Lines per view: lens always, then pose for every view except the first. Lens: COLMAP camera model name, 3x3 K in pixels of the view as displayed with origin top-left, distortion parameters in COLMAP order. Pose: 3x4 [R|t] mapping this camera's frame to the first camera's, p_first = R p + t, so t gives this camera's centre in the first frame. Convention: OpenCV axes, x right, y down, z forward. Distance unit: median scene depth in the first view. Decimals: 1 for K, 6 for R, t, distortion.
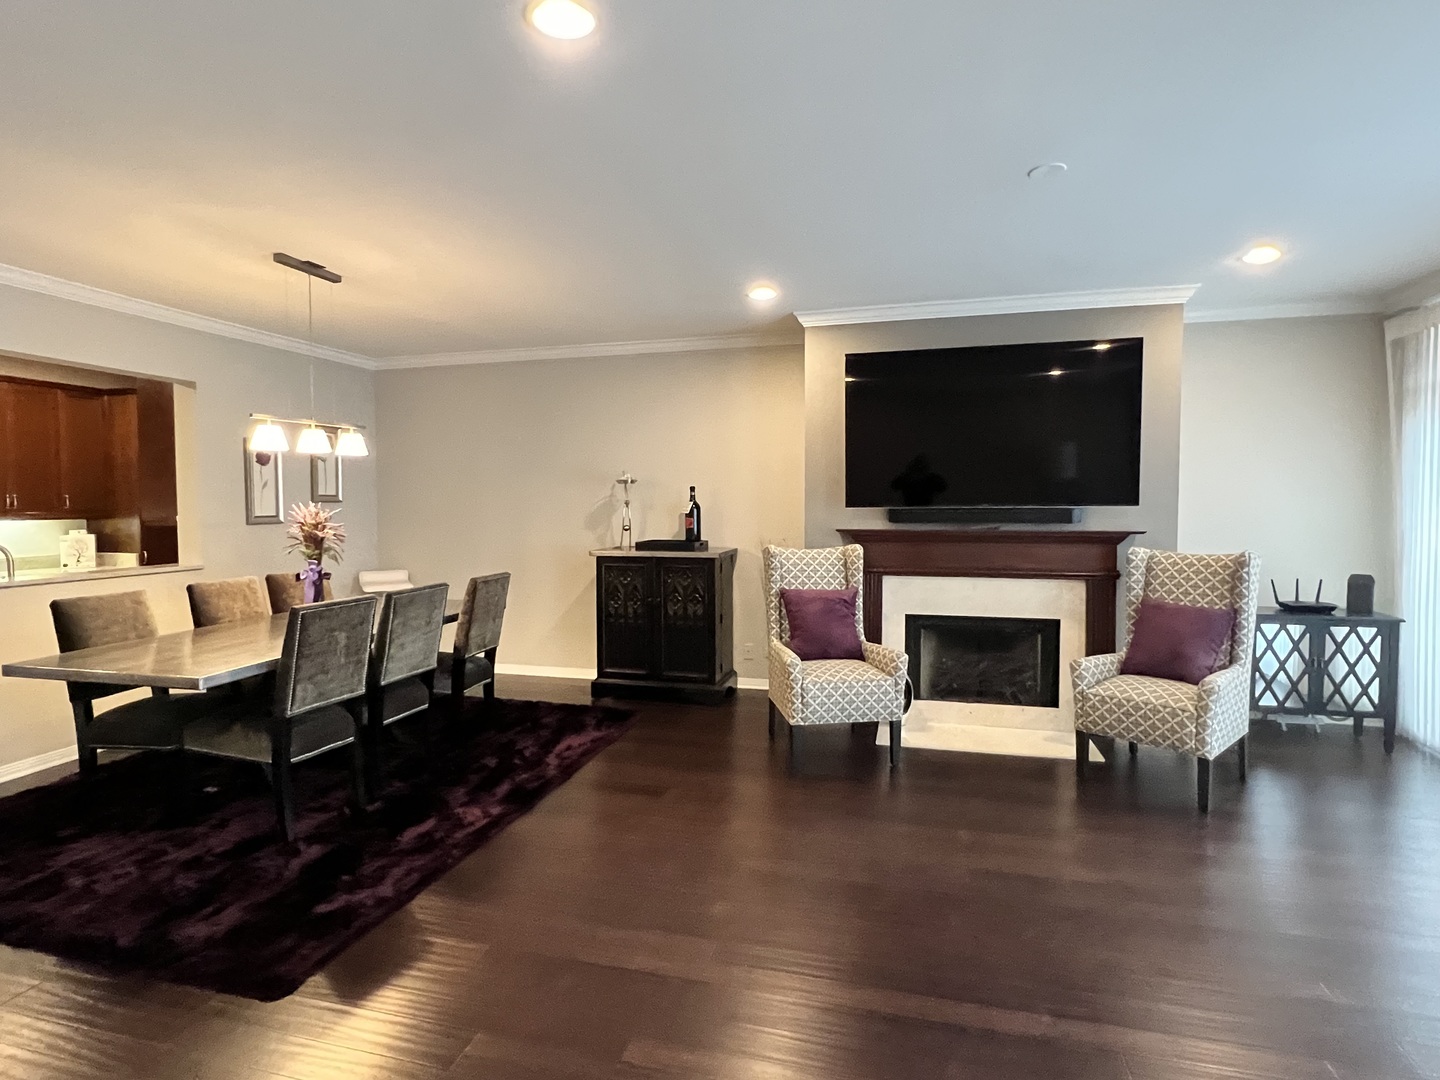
lens RADIAL K [[762.9, 0, 712.7], [0, 762.9, 532.4], [0, 0, 1]] dist [-0.000728, 0.000073]
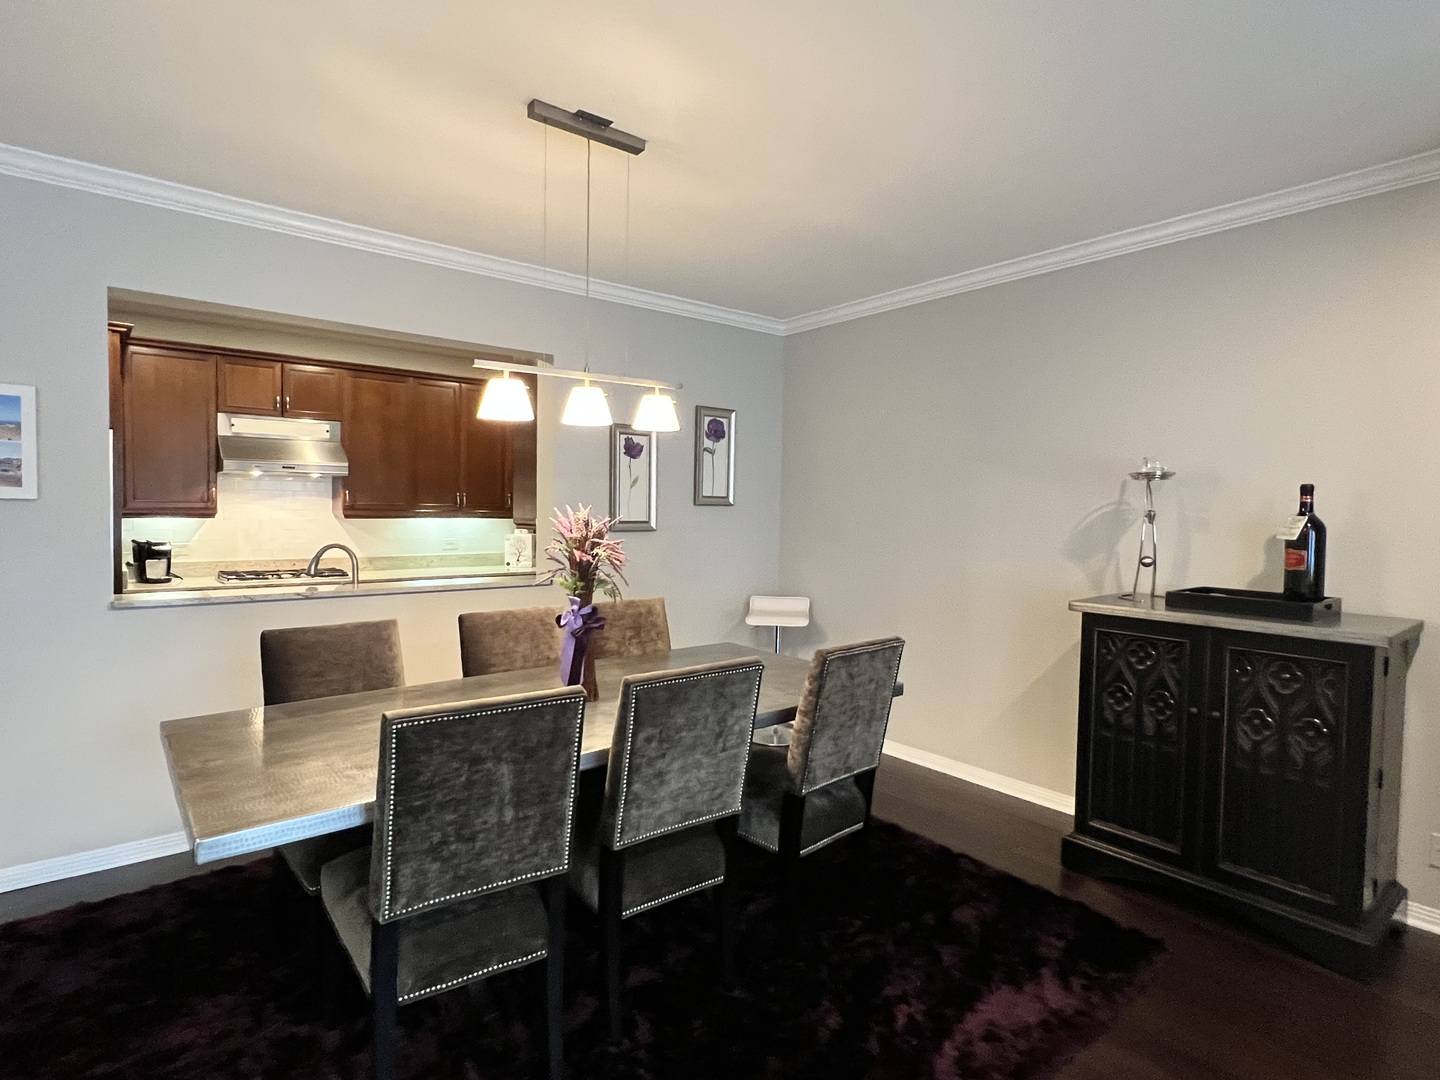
lens RADIAL K [[762.9, 0, 715.1], [0, 762.9, 536.9], [0, 0, 1]] dist [-0.000728, 0.000073]
pose [[0.812330, 0.040467, -0.581792, -0.052142], [-0.041348, 0.999076, 0.011759, -0.018596], [0.581730, 0.014504, 0.813253, 0.413861]]
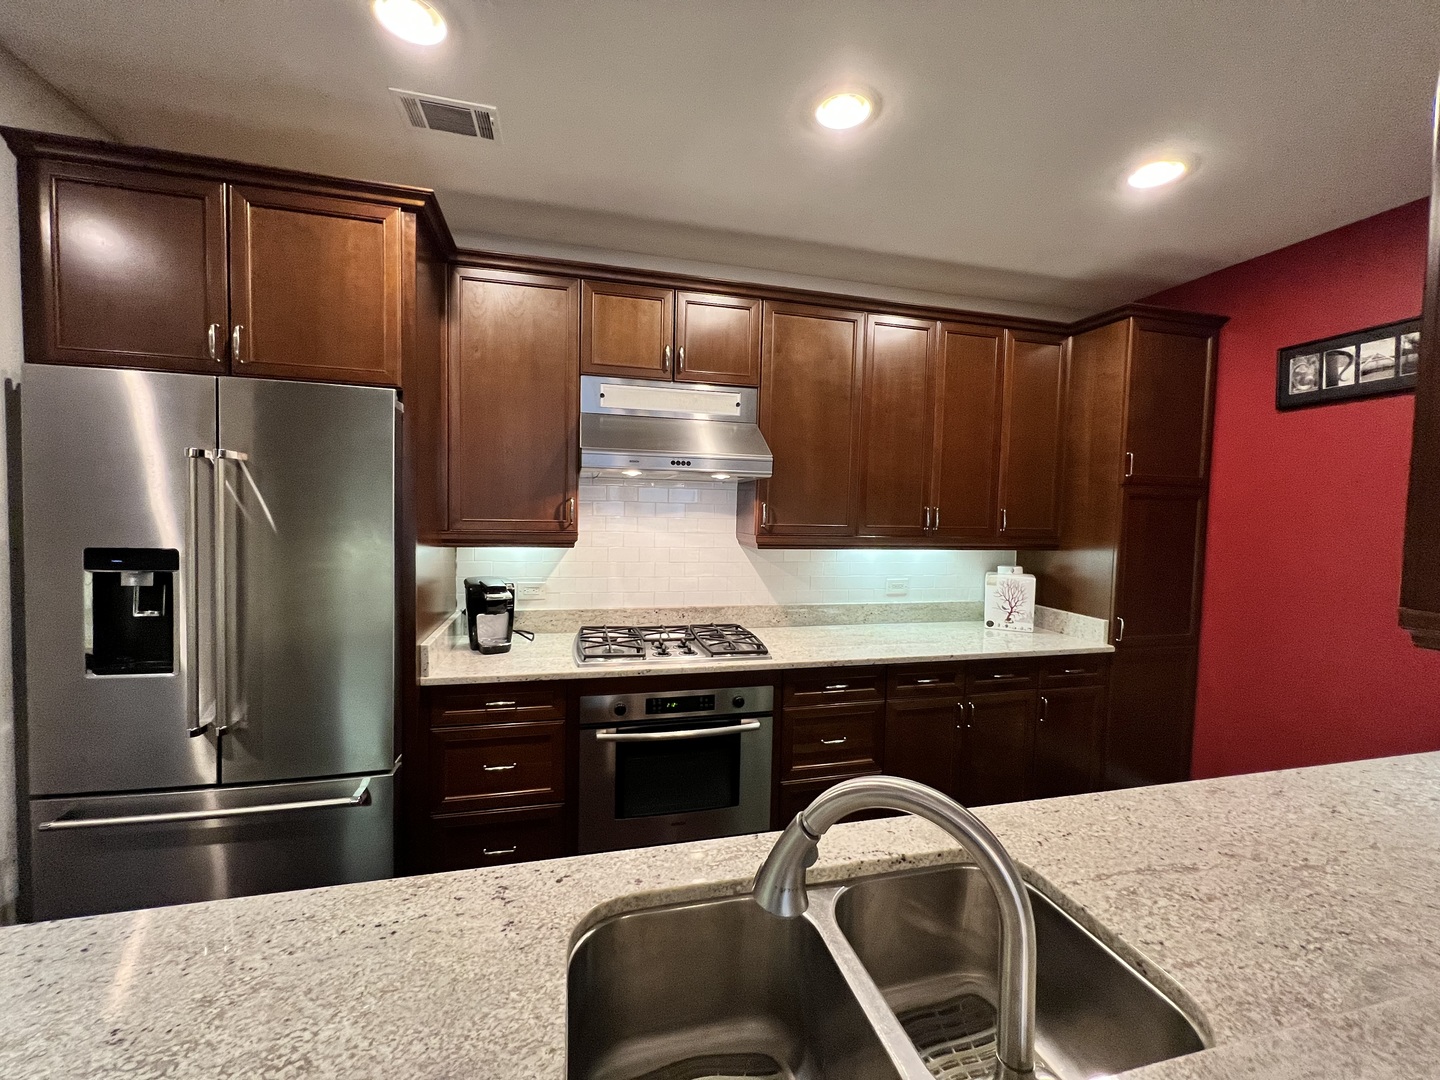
lens RADIAL K [[569.9, 0, 723.1], [0, 569.9, 533.7], [0, 0, 1]] dist [-0.001069, -0.000013]
pose [[0.495741, 0.047541, -0.867168, -0.683984], [-0.057665, 0.998099, 0.021753, -0.032239], [0.866554, 0.039221, 0.497540, 0.709135]]
